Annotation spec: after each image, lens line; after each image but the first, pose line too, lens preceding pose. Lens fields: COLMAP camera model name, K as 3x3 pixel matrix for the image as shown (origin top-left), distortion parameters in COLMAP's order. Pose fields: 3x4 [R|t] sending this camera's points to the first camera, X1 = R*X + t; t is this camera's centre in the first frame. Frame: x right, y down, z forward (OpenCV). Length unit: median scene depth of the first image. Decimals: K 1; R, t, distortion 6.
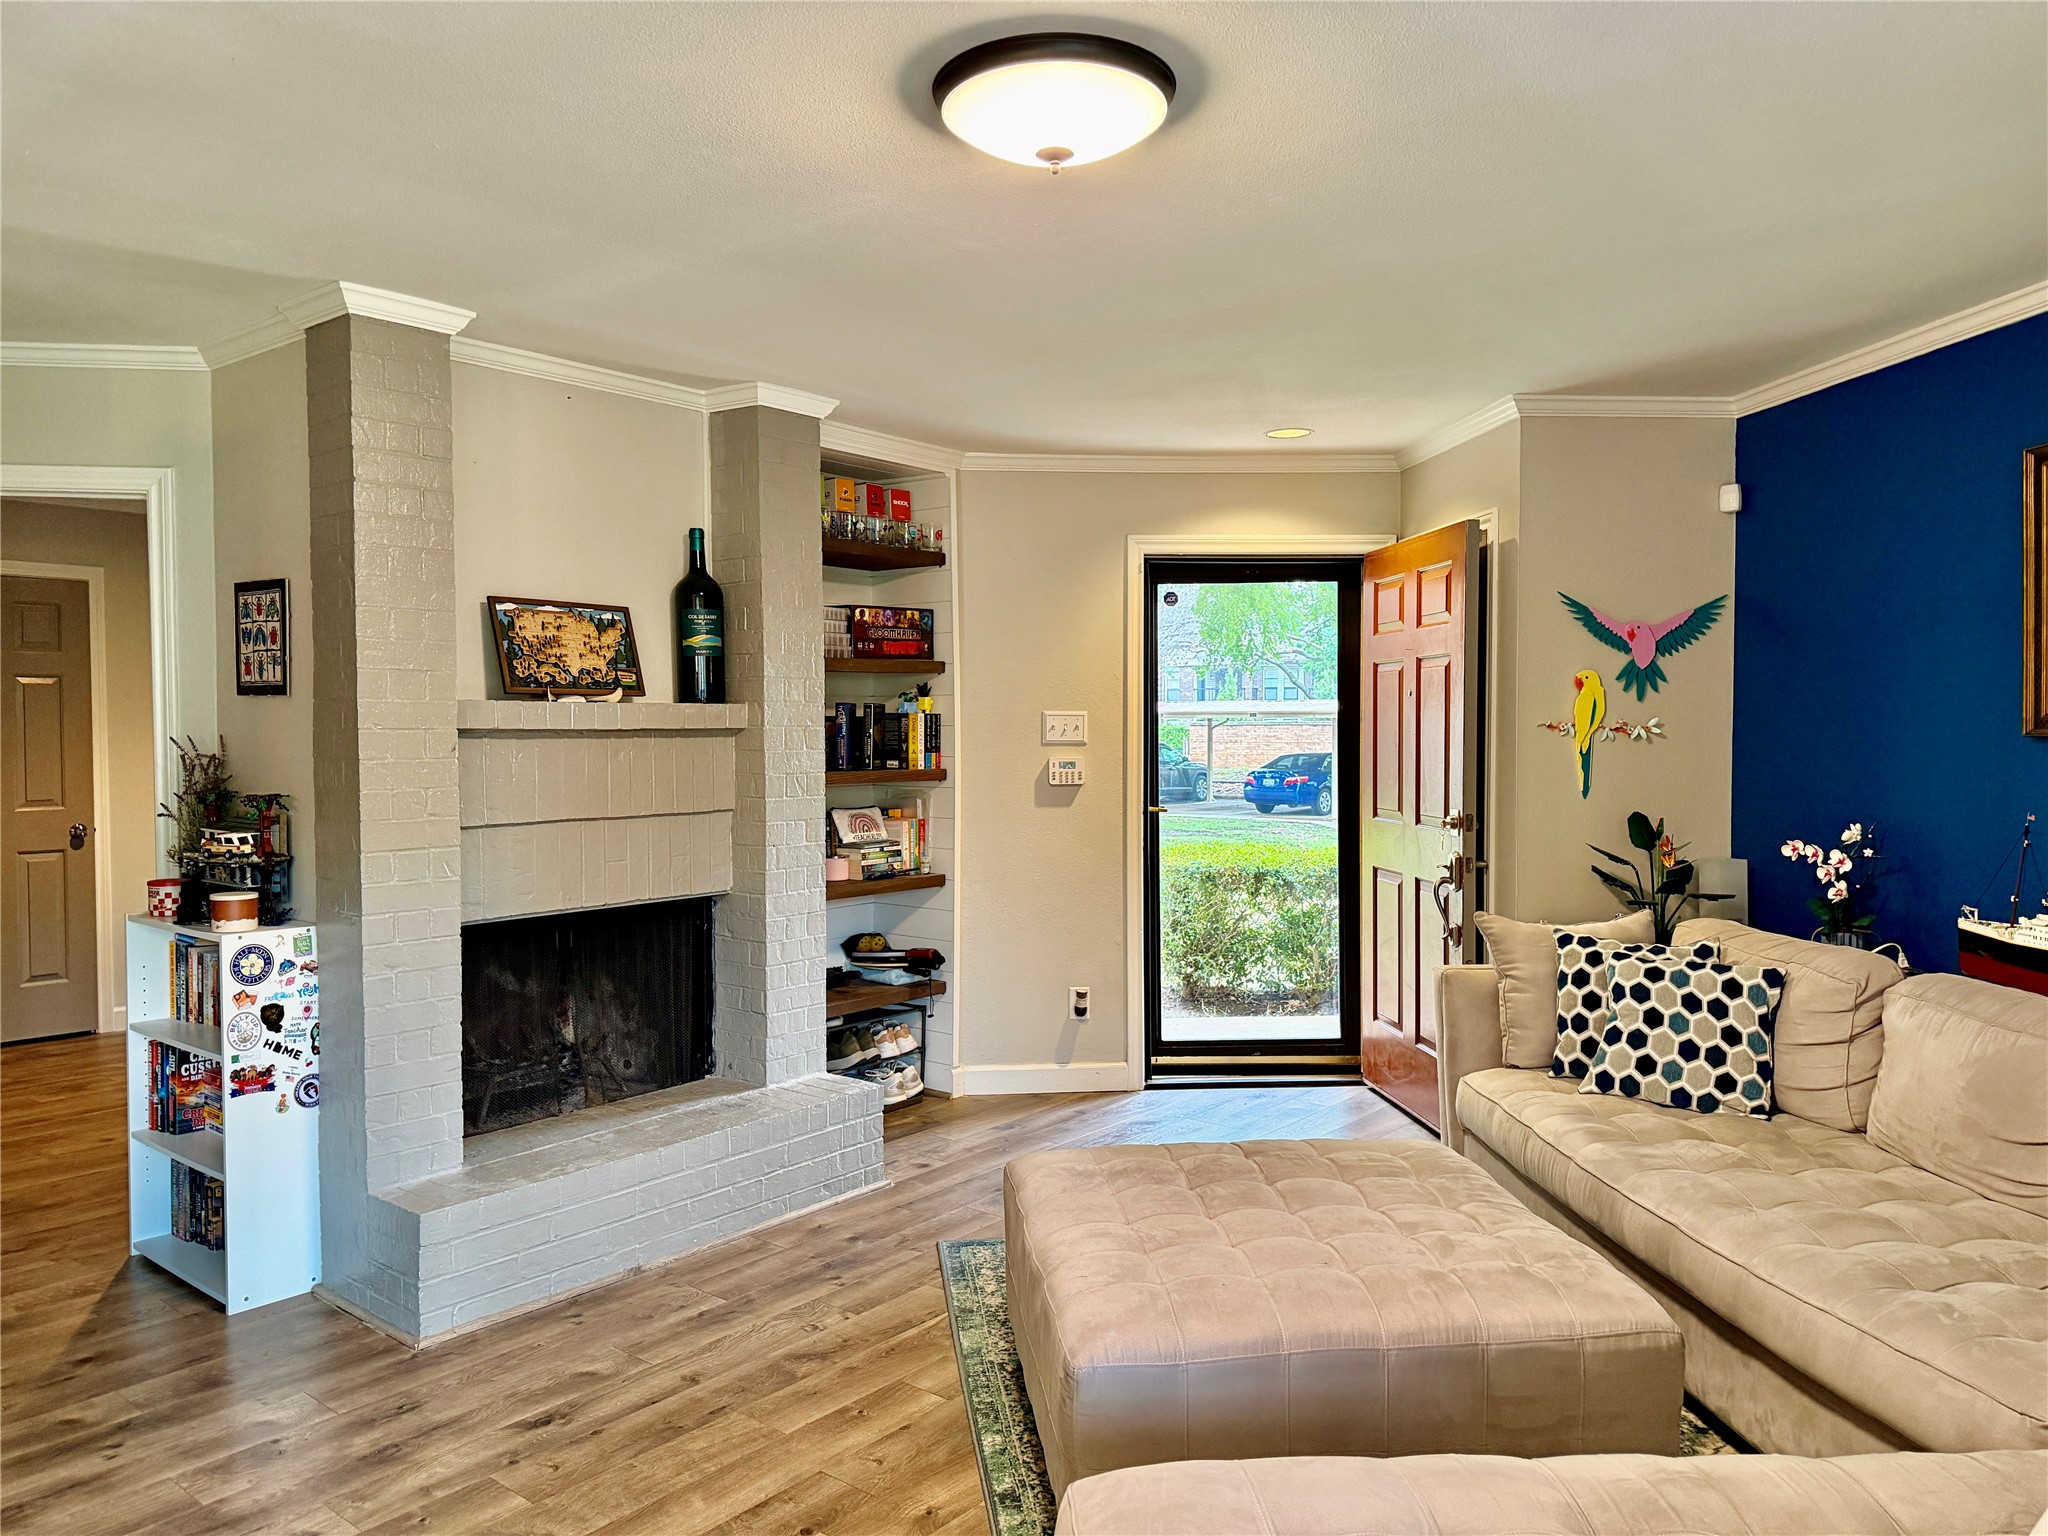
lens RADIAL K [[1423.8, 0, 1027.4], [0, 1423.8, 767.7], [0, 0, 1]] dist [0.004763, 0.001037]
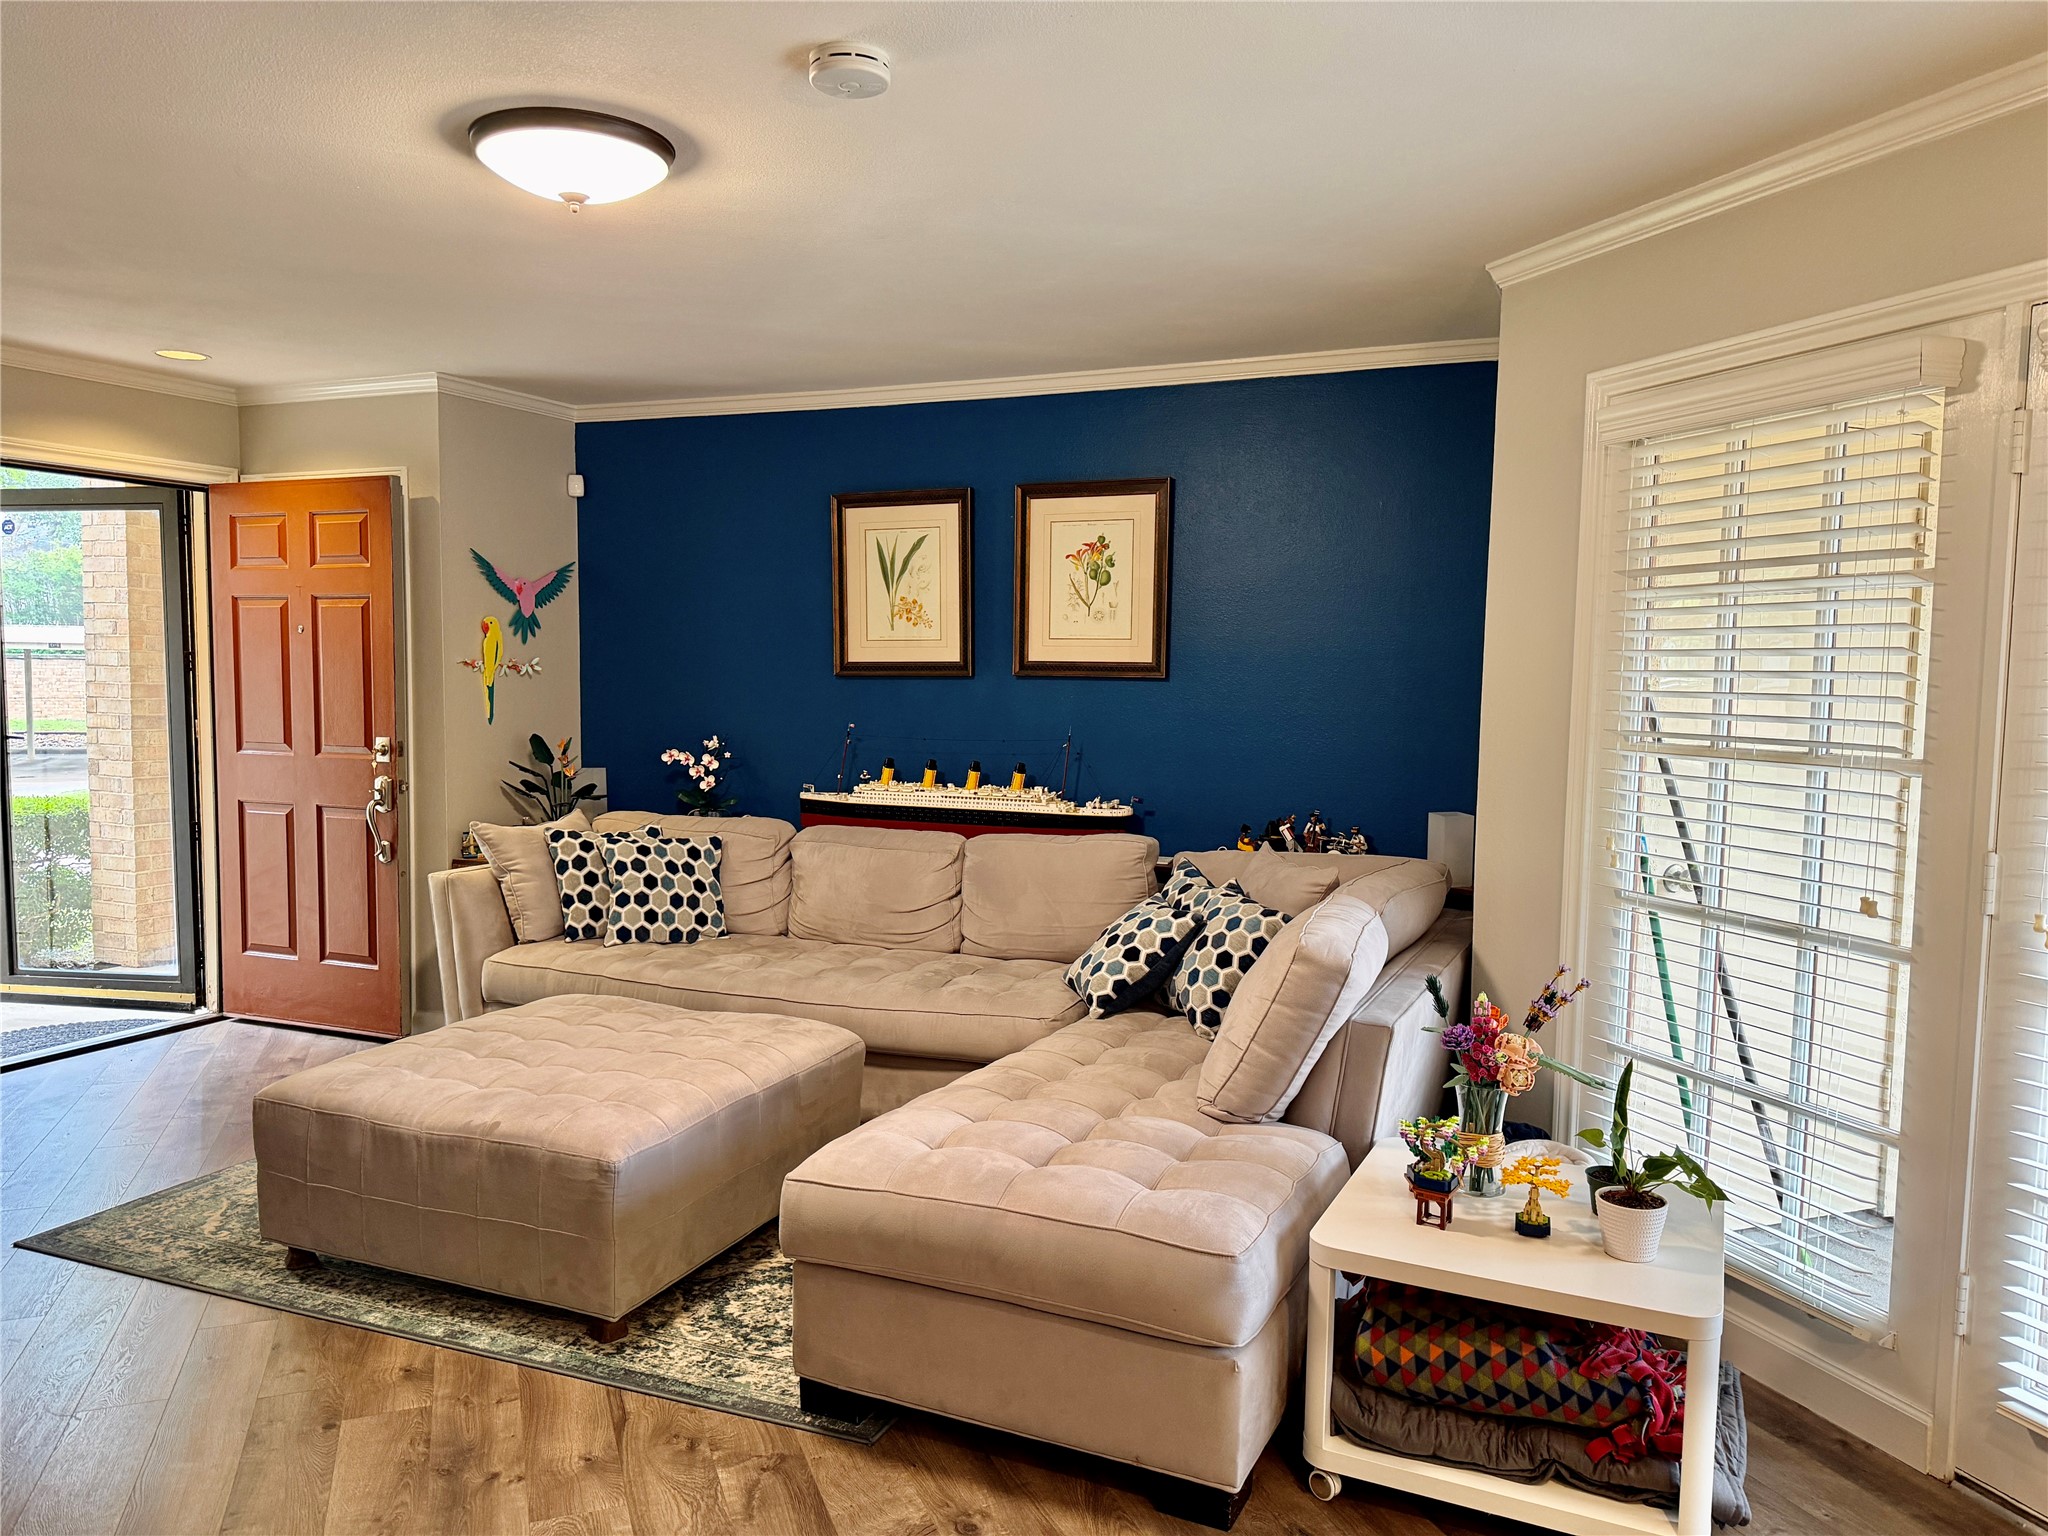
lens RADIAL K [[1423.8, 0, 1037.6], [0, 1423.8, 772.0], [0, 0, 1]] dist [0.004763, 0.001037]
pose [[0.478088, -0.053974, 0.876652, -0.530845], [0.011820, 0.998415, 0.055025, 0.001095], [-0.878232, -0.015945, 0.477969, 0.029638]]
